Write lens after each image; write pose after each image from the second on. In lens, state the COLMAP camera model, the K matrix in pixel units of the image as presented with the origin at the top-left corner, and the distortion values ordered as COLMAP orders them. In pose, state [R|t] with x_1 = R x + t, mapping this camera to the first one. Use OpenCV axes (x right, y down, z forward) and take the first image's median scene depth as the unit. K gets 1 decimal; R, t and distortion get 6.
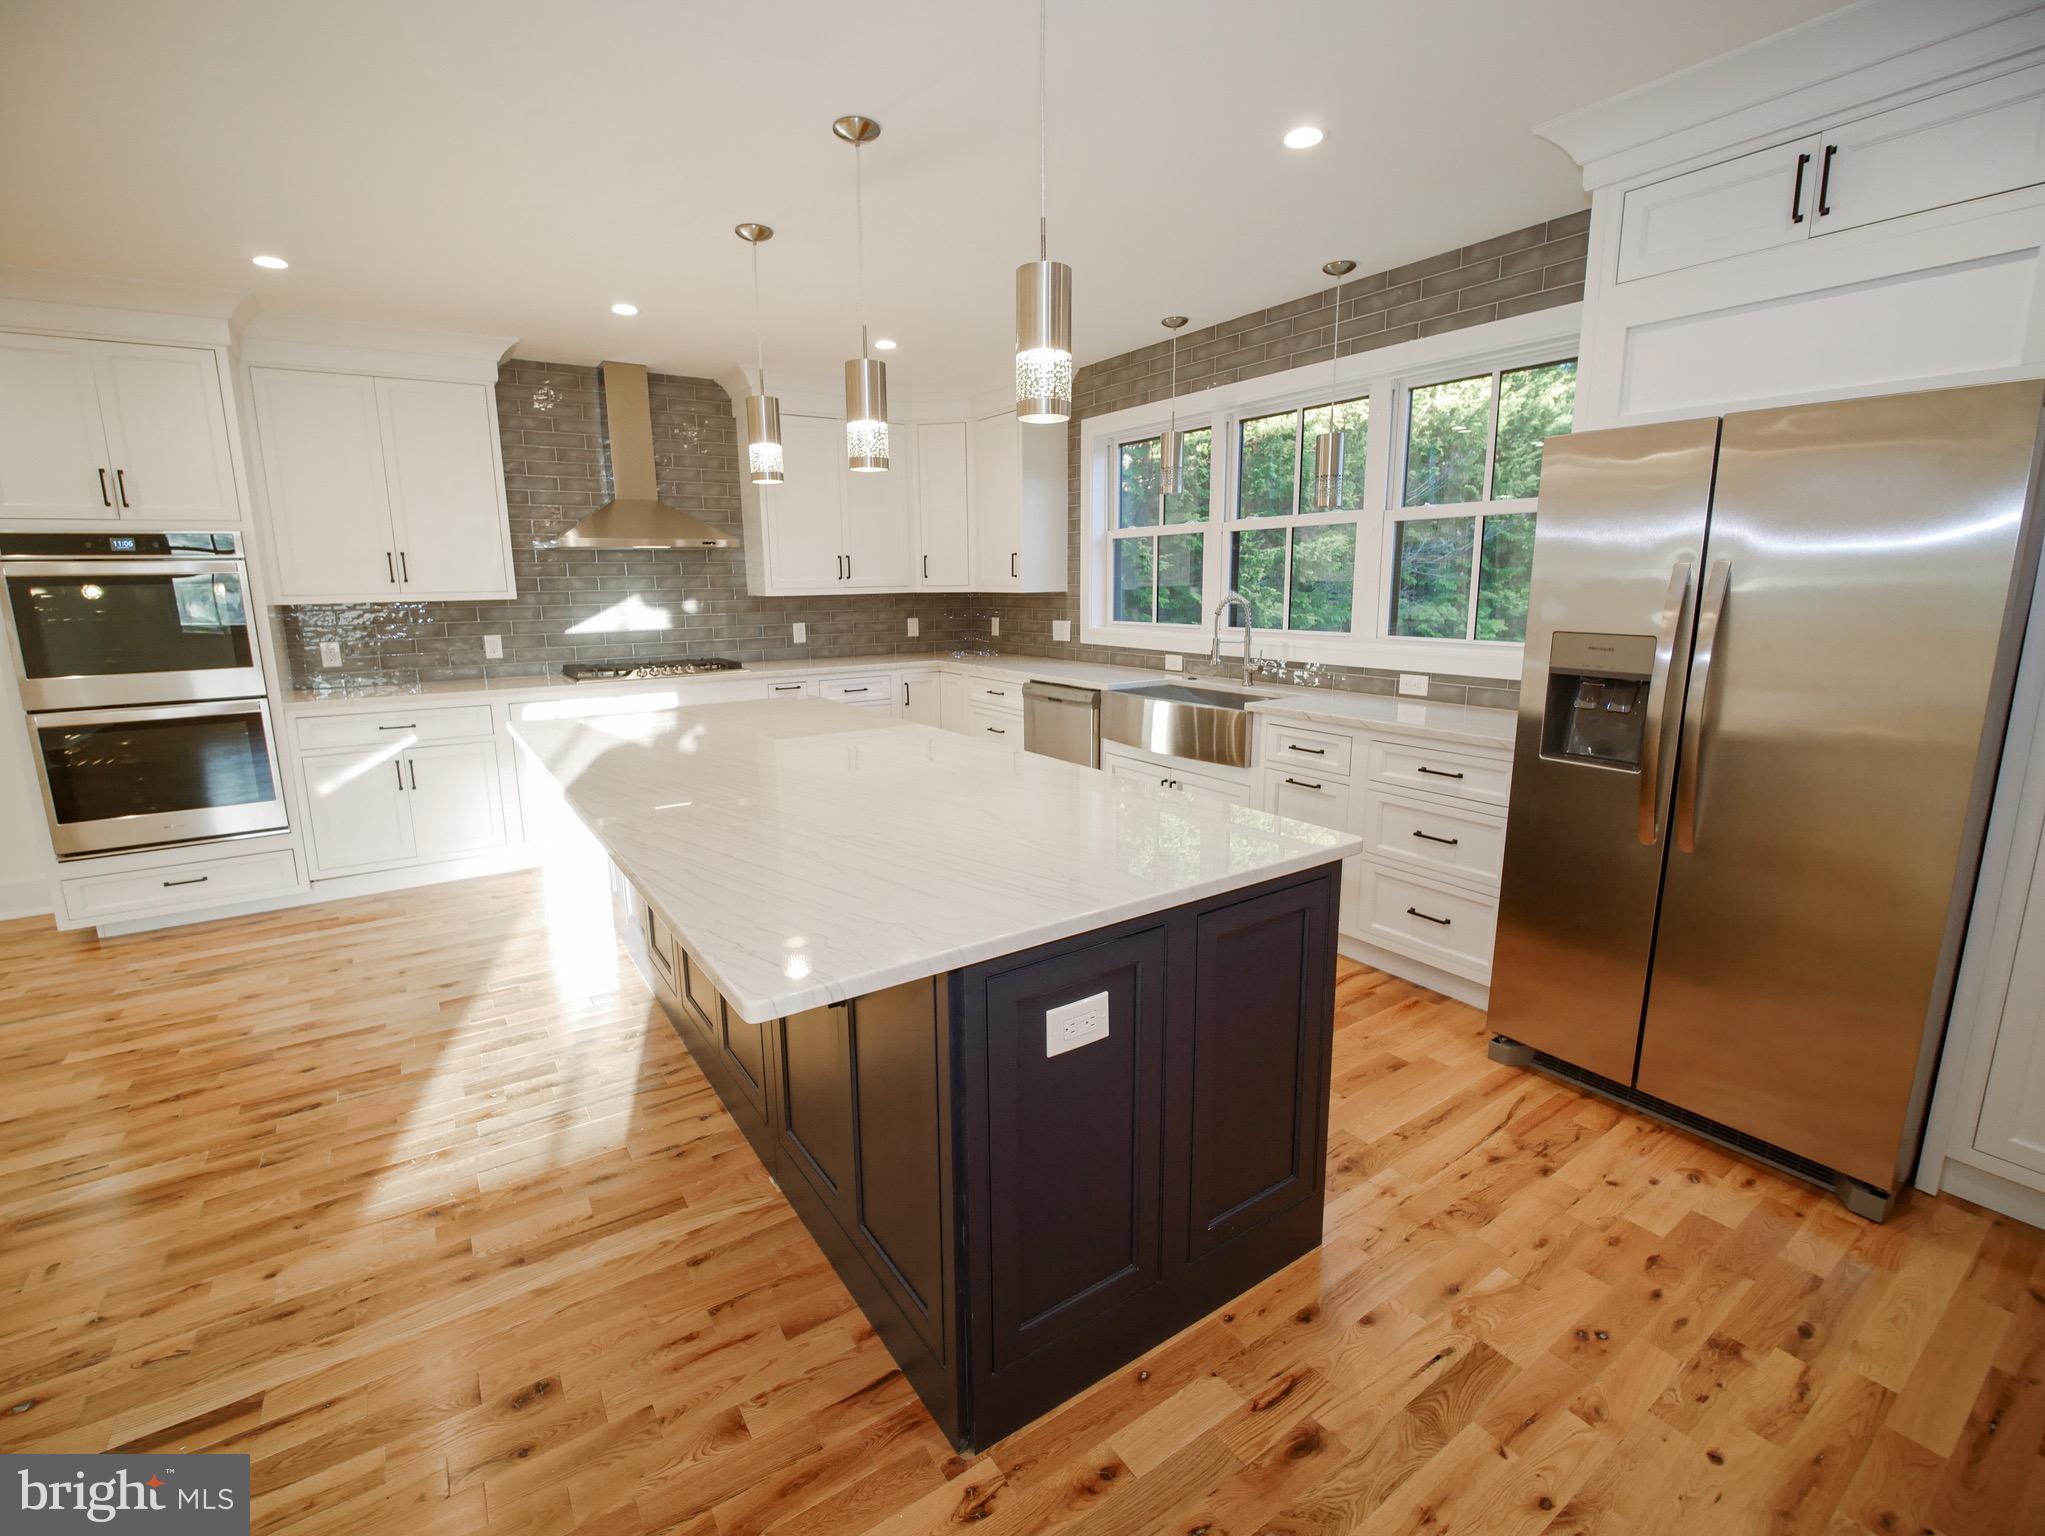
lens RADIAL K [[938.3, 0, 1013.0], [0, 938.3, 755.8], [0, 0, 1]] dist [-0.019894, -0.001188]
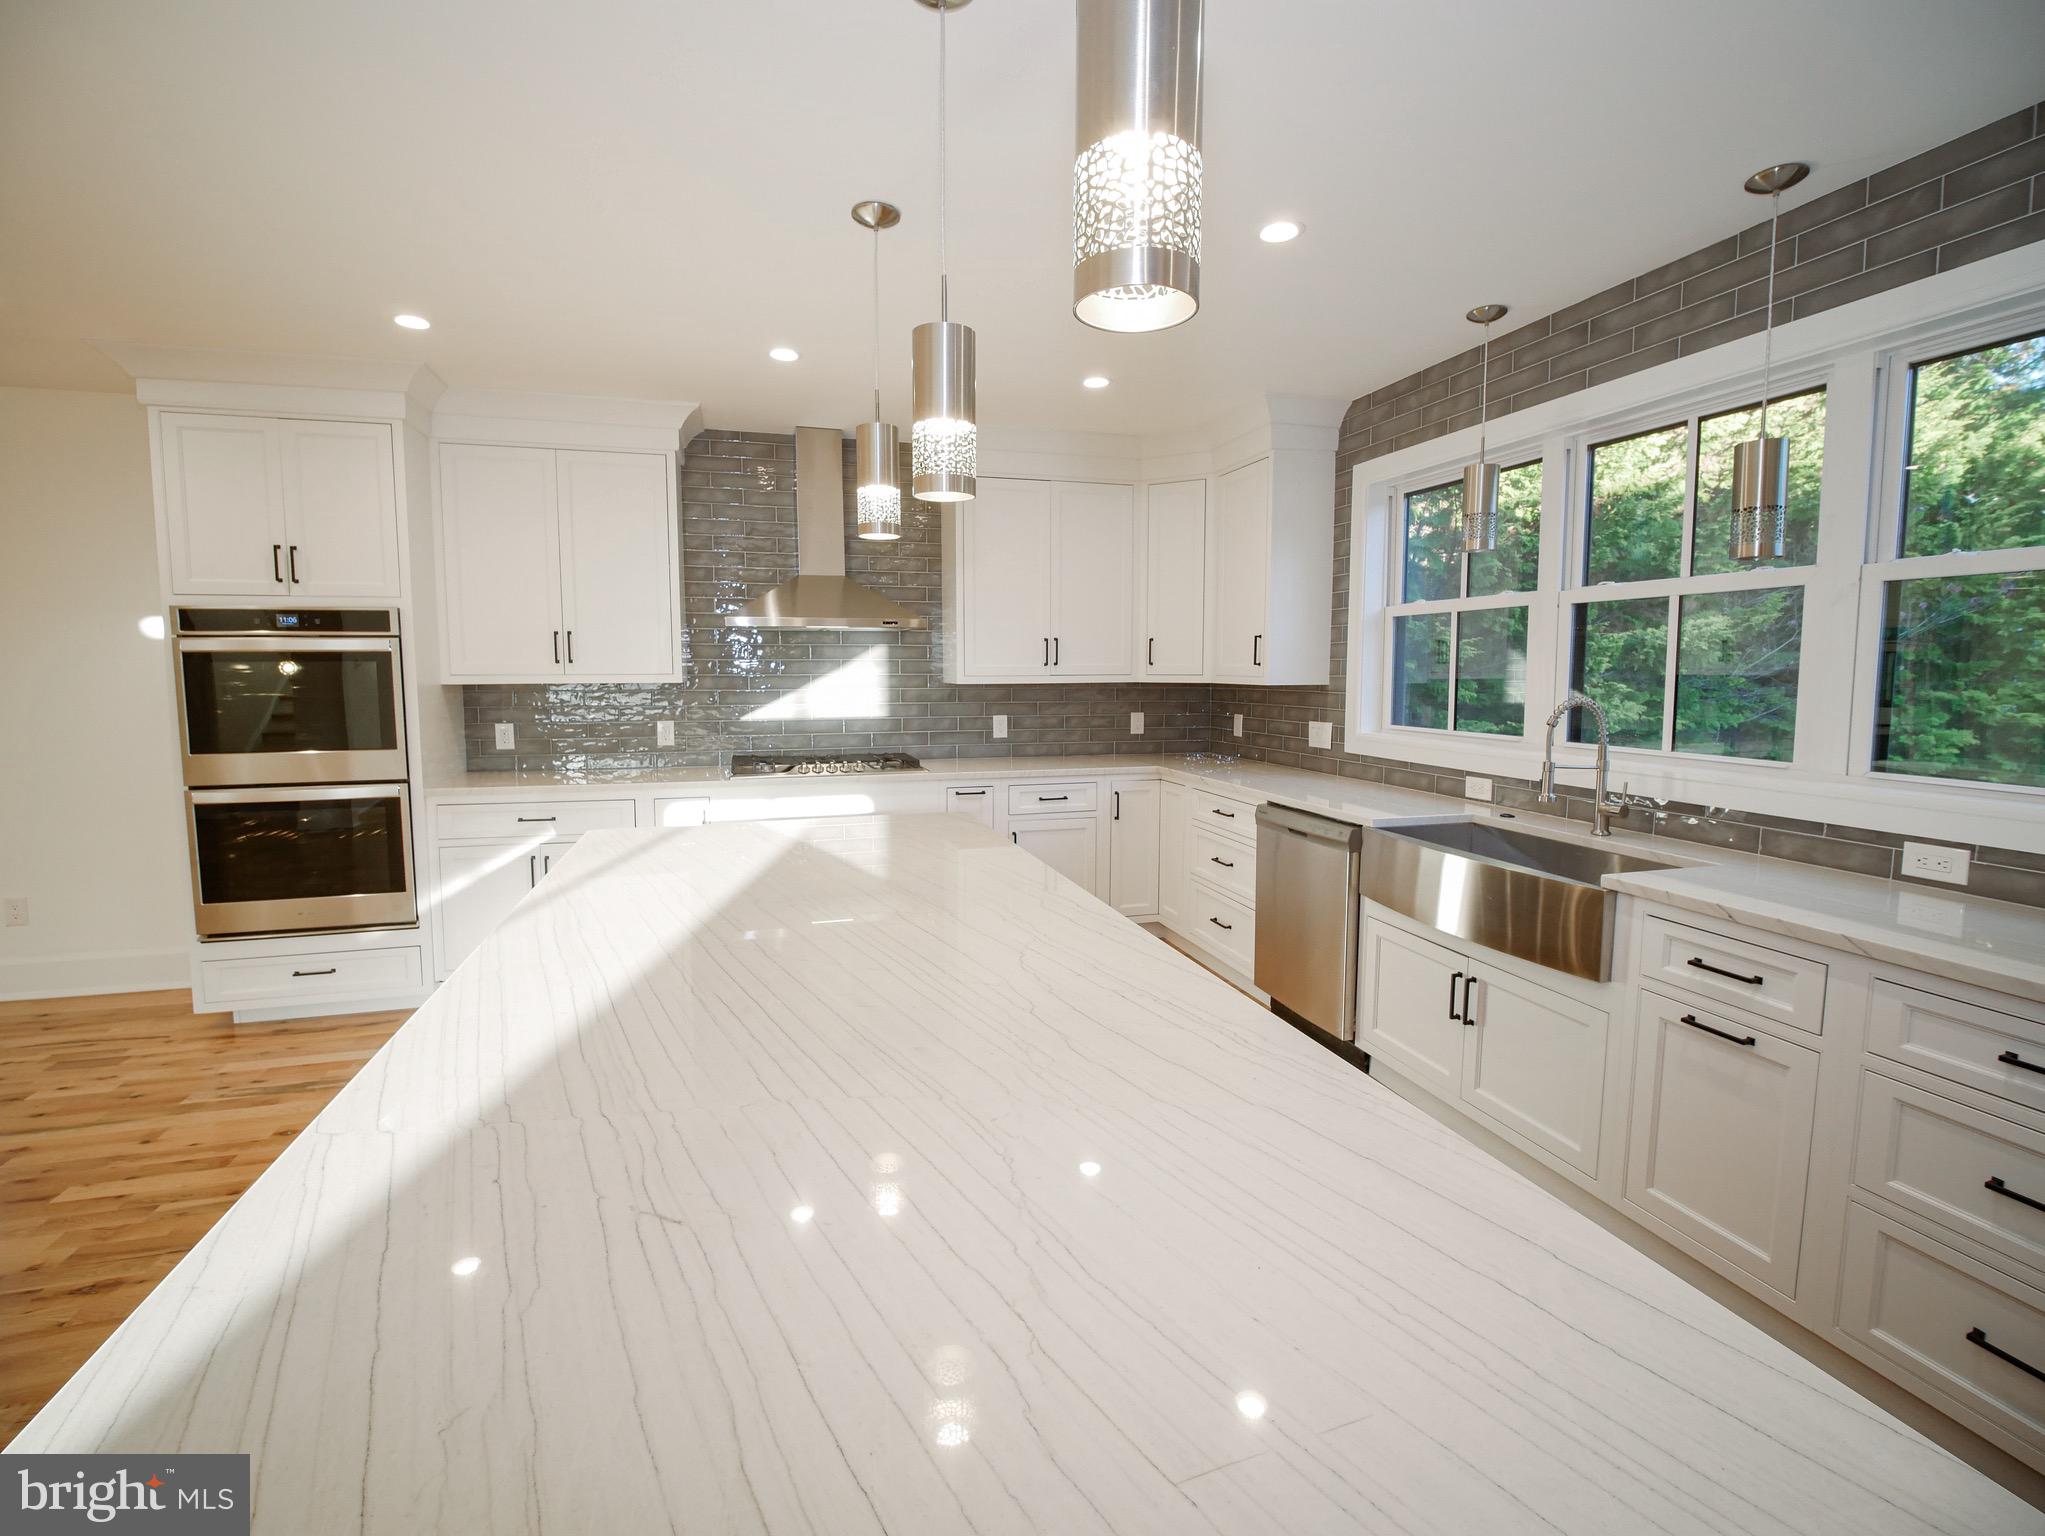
lens RADIAL K [[938.3, 0, 1004.6], [0, 938.3, 744.9], [0, 0, 1]] dist [-0.019894, -0.001188]
pose [[0.953009, 0.036102, -0.300783, 0.048924], [-0.066210, 0.993692, -0.090510, -0.051720], [0.295618, 0.106172, 0.949388, 0.261837]]
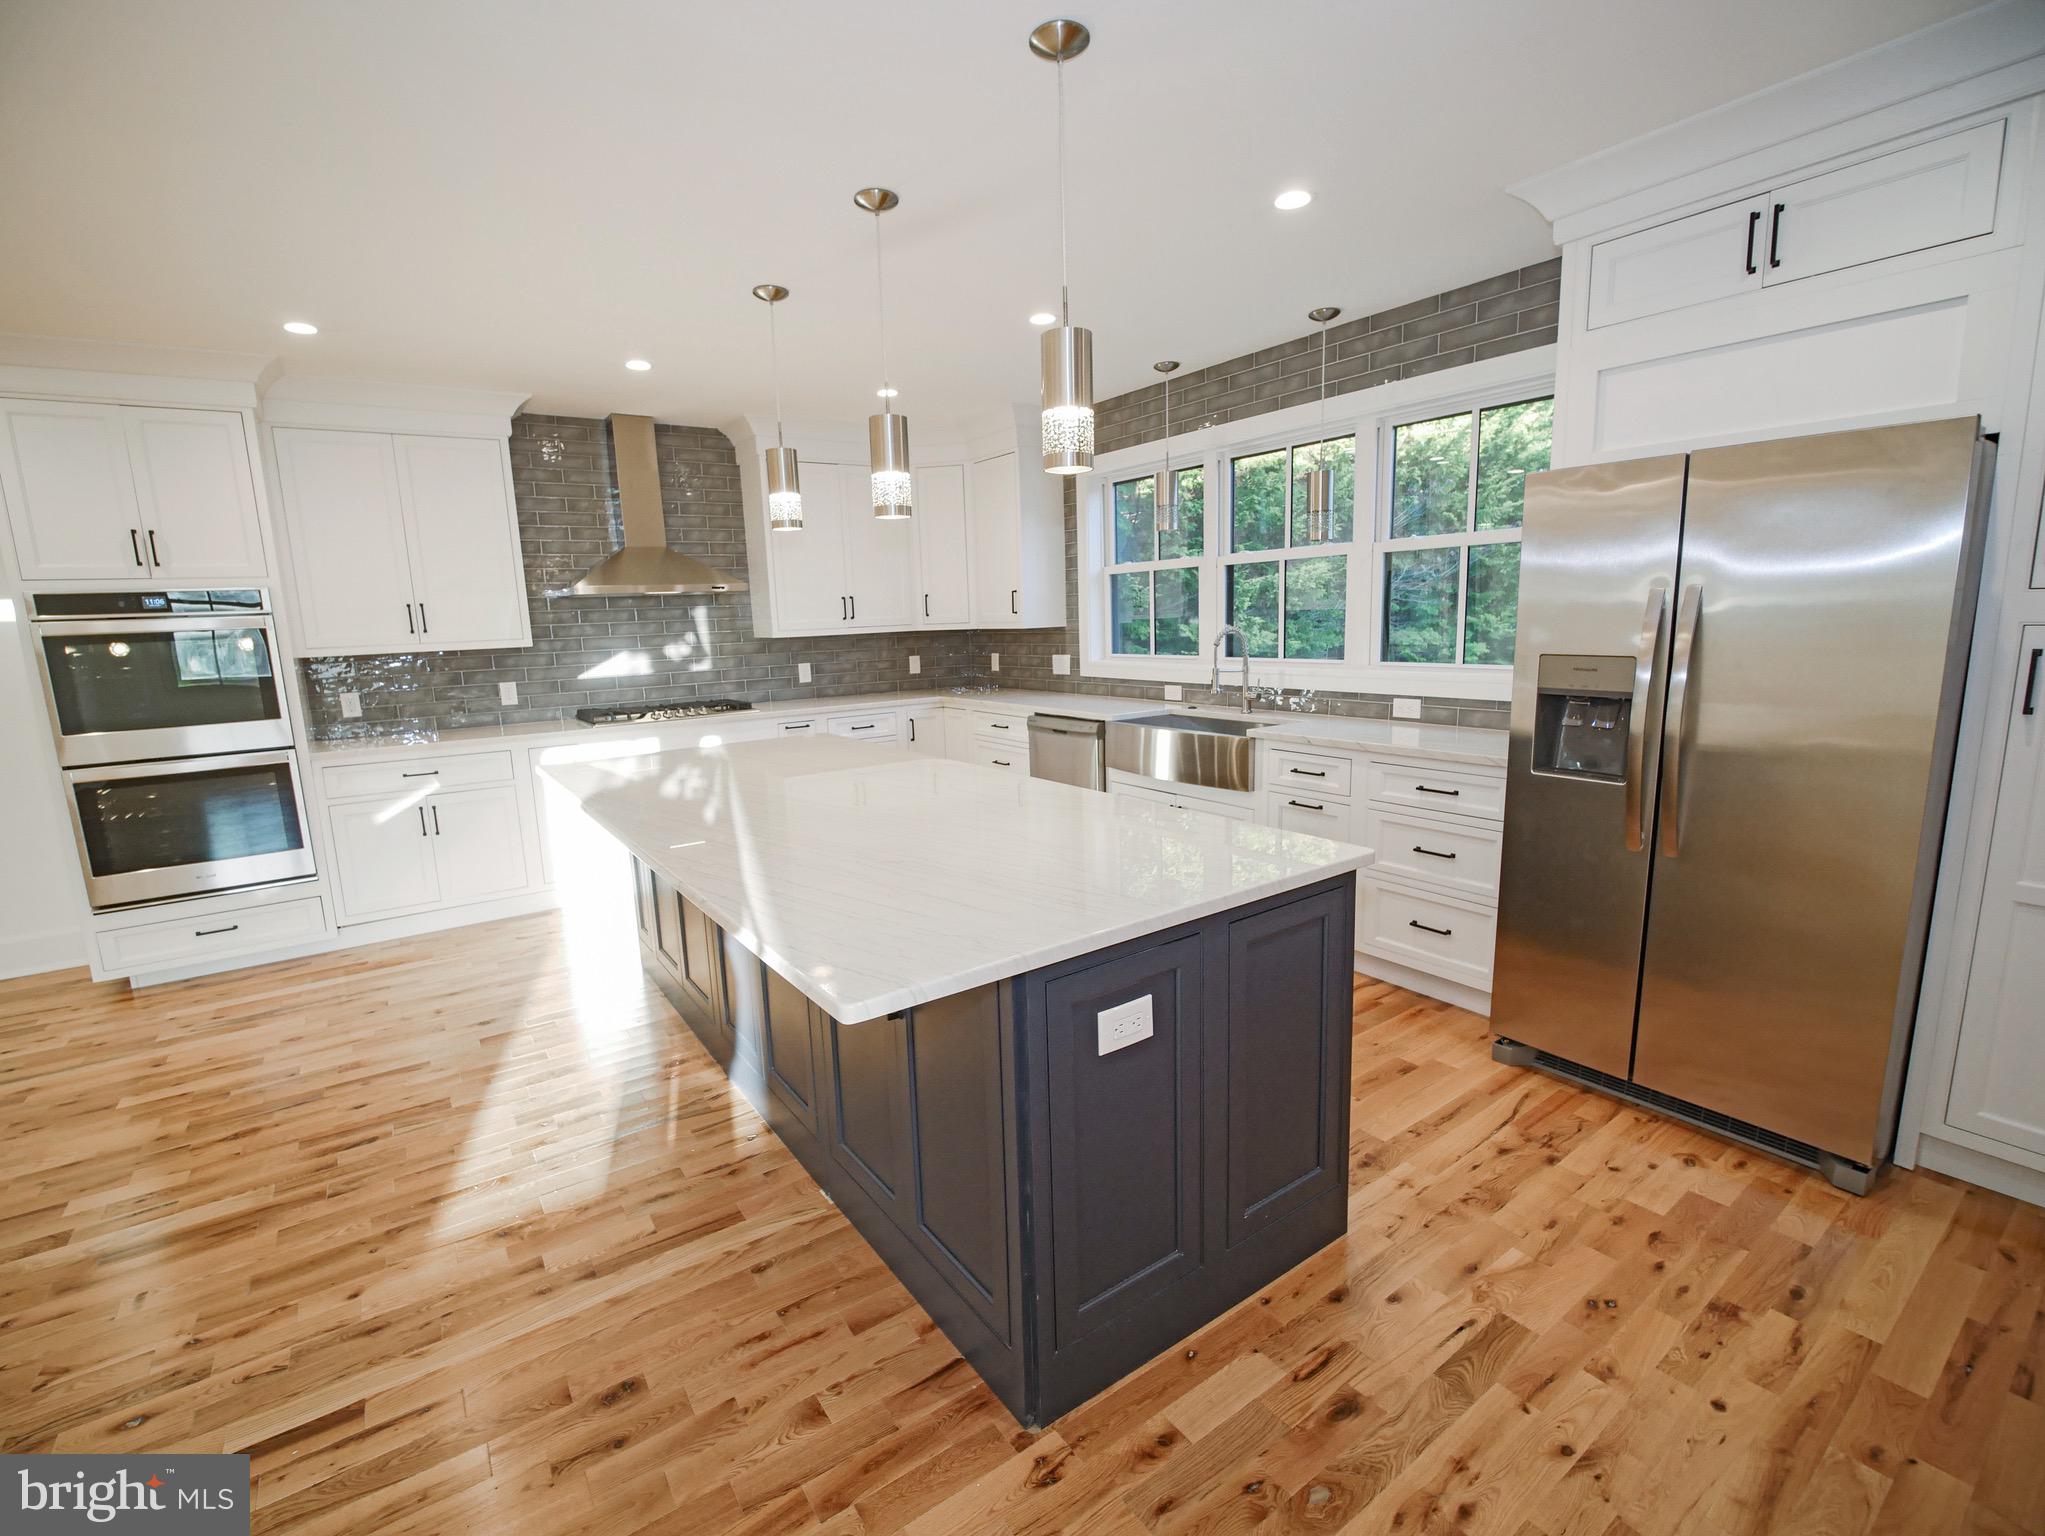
lens RADIAL K [[938.3, 0, 1014.5], [0, 938.3, 774.1], [0, 0, 1]] dist [-0.019894, -0.001188]
pose [[0.999555, -0.025791, 0.015004, -0.024521], [0.026037, 0.999526, -0.016444, 0.003109], [-0.014573, 0.016827, 0.999752, -0.033542]]
